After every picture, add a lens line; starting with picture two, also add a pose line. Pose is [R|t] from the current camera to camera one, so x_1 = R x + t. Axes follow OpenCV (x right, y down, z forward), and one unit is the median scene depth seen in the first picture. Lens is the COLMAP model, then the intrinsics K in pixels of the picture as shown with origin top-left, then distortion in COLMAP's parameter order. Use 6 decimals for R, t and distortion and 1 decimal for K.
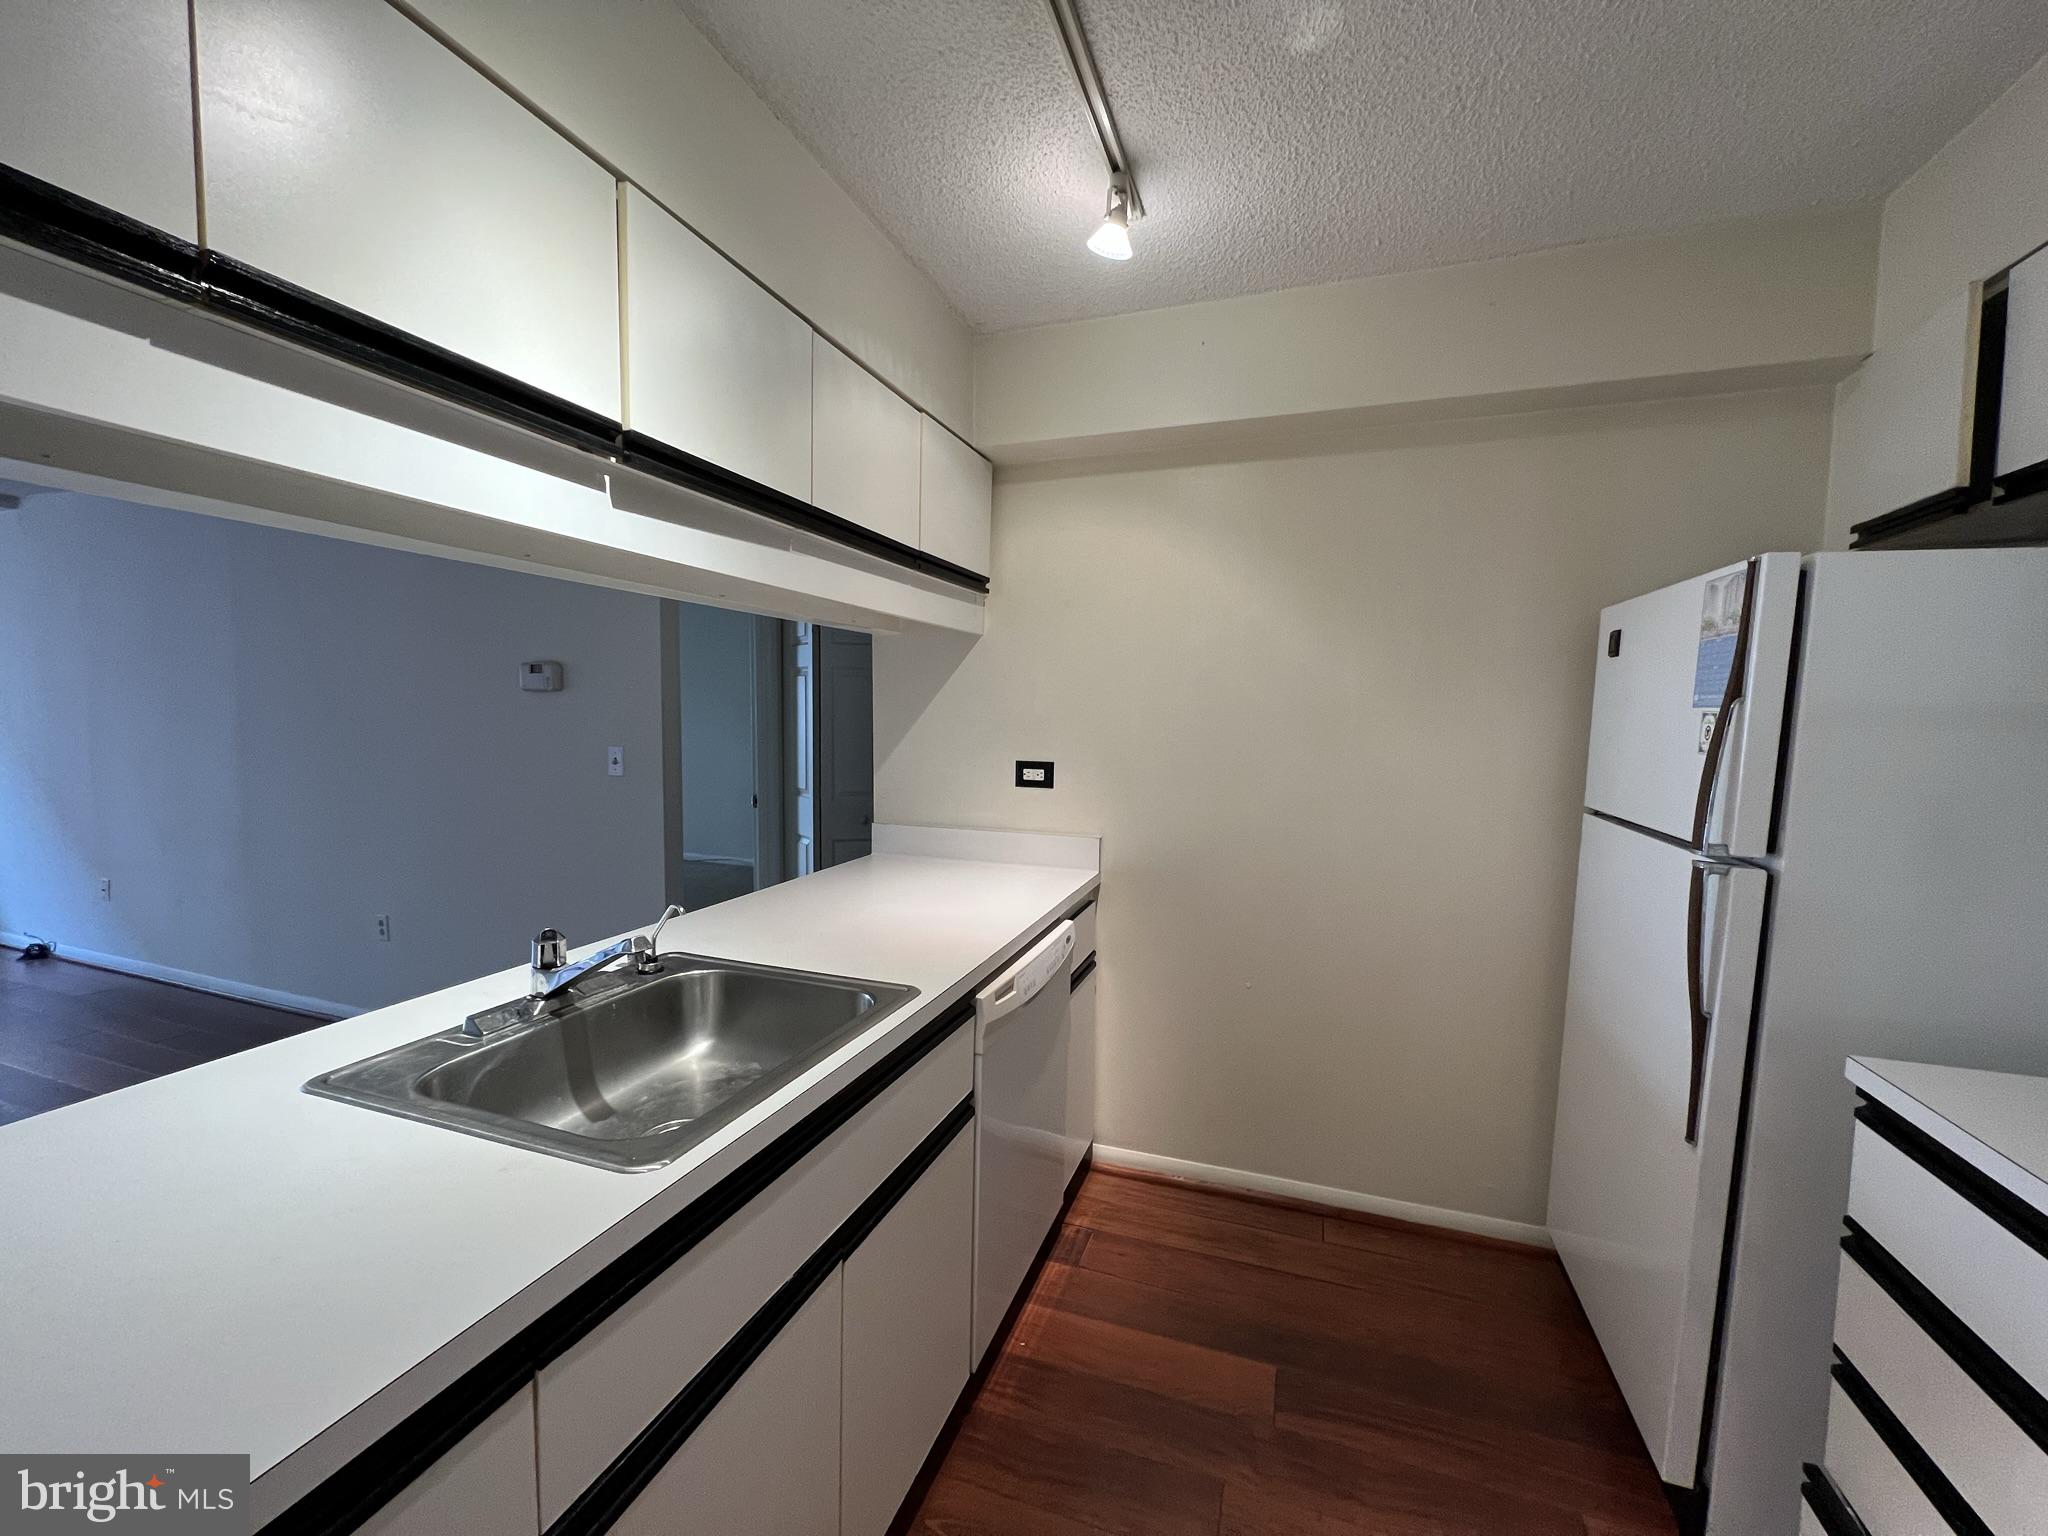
lens RADIAL K [[830.7, 0, 1024.0], [0, 830.7, 768.0], [0, 0, 1]] dist [0.001391, -0.002092]
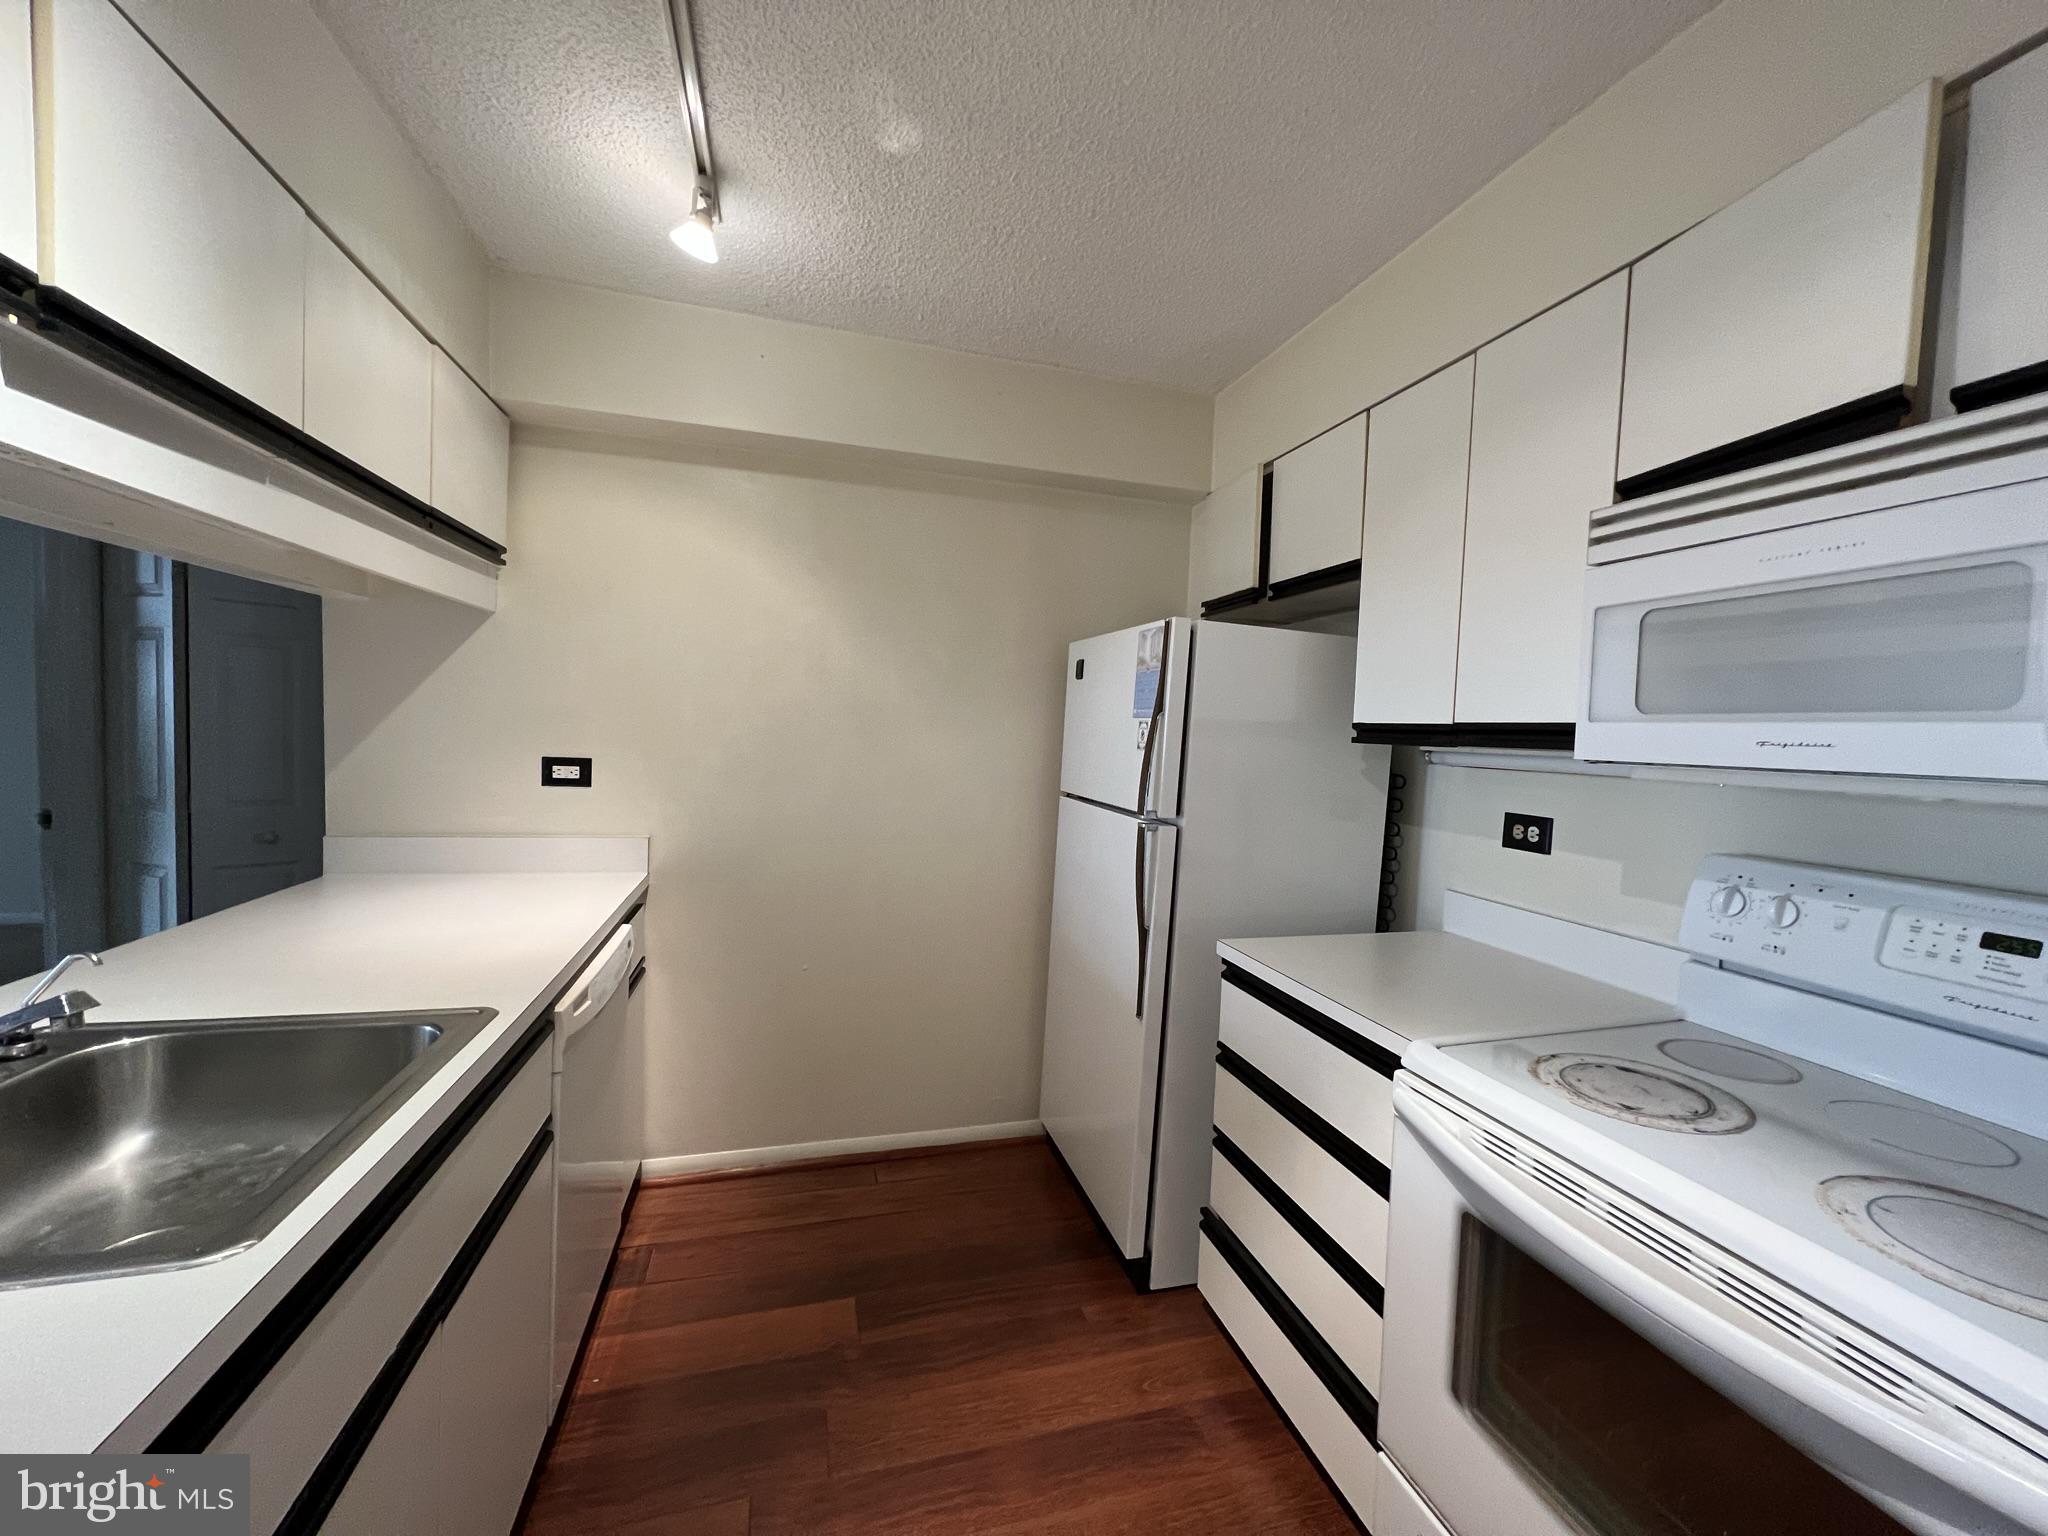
lens RADIAL K [[873.0, 0, 1024.0], [0, 873.0, 768.0], [0, 0, 1]] dist [-0.002264, 0.000117]
pose [[0.800807, -0.004844, 0.598902, -0.215487], [0.009163, 0.999949, -0.004163, 0.016131], [-0.598852, 0.008822, 0.800811, -0.083083]]
